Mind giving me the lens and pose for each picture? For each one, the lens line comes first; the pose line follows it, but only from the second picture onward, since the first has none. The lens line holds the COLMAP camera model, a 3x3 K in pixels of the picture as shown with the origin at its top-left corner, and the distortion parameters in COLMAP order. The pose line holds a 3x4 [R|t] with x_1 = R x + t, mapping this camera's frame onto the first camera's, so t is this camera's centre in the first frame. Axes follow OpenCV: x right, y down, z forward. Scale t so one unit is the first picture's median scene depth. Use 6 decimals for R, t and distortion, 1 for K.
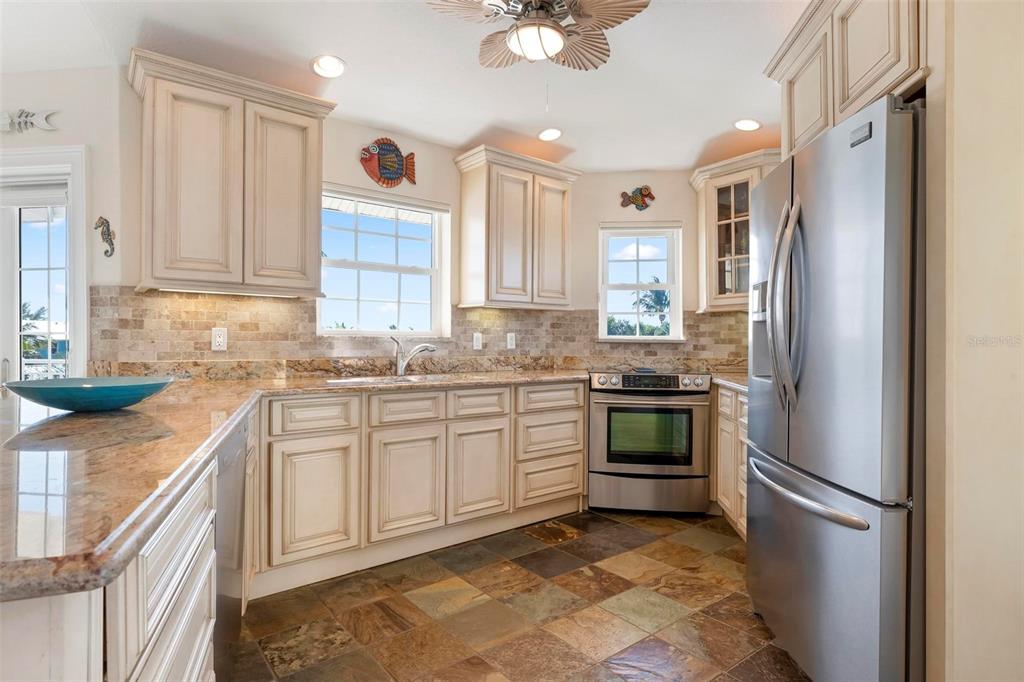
lens RADIAL K [[547.5, 0, 516.6], [0, 547.5, 340.8], [0, 0, 1]] dist [-0.000151, -0.003708]
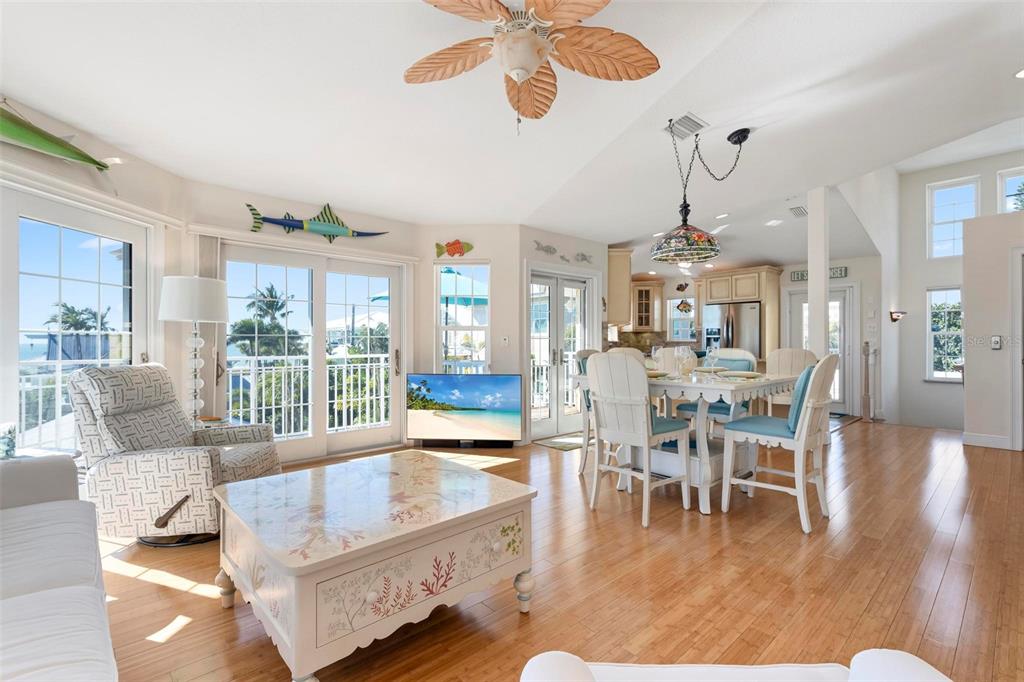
lens RADIAL K [[460.3, 0, 513.1], [0, 460.3, 341.3], [0, 0, 1]] dist [0.000823, -0.001536]
pose [[0.667580, 0.001439, 0.744537, -2.525351], [-0.002632, 0.999996, 0.000428, -0.001399], [-0.744534, -0.002245, 0.667581, -0.204088]]
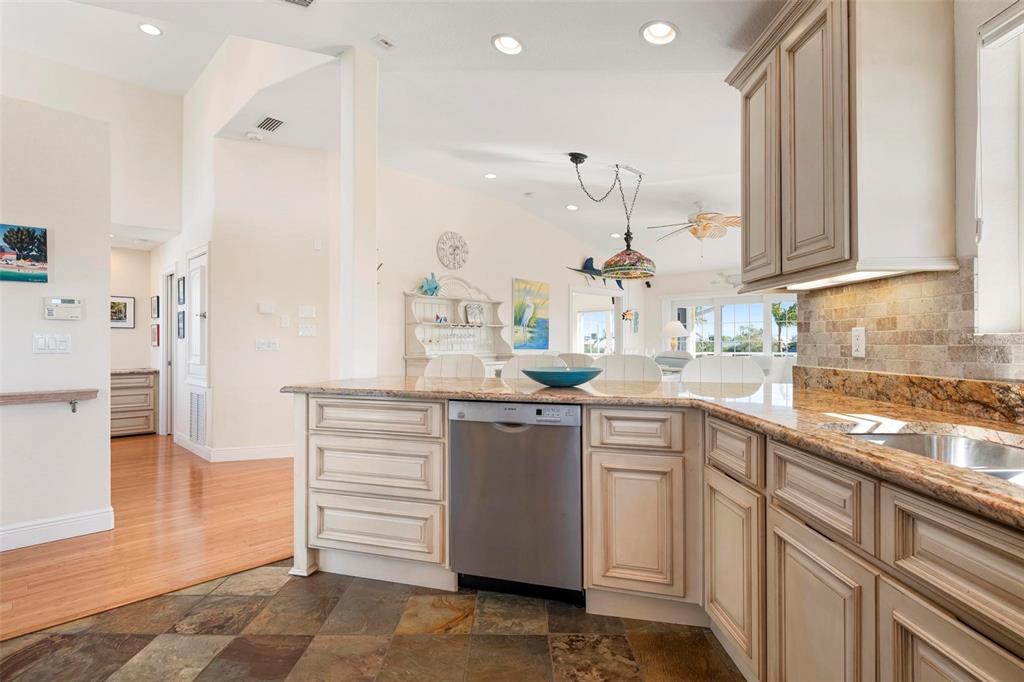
lens RADIAL K [[508.8, 0, 514.5], [0, 508.8, 343.1], [0, 0, 1]] dist [0.001600, 0.000336]
pose [[-0.619461, -0.001544, -0.785026, 0.296481], [0.001678, 0.999993, -0.003292, -0.000594], [0.785026, -0.003356, -0.619454, 1.040632]]
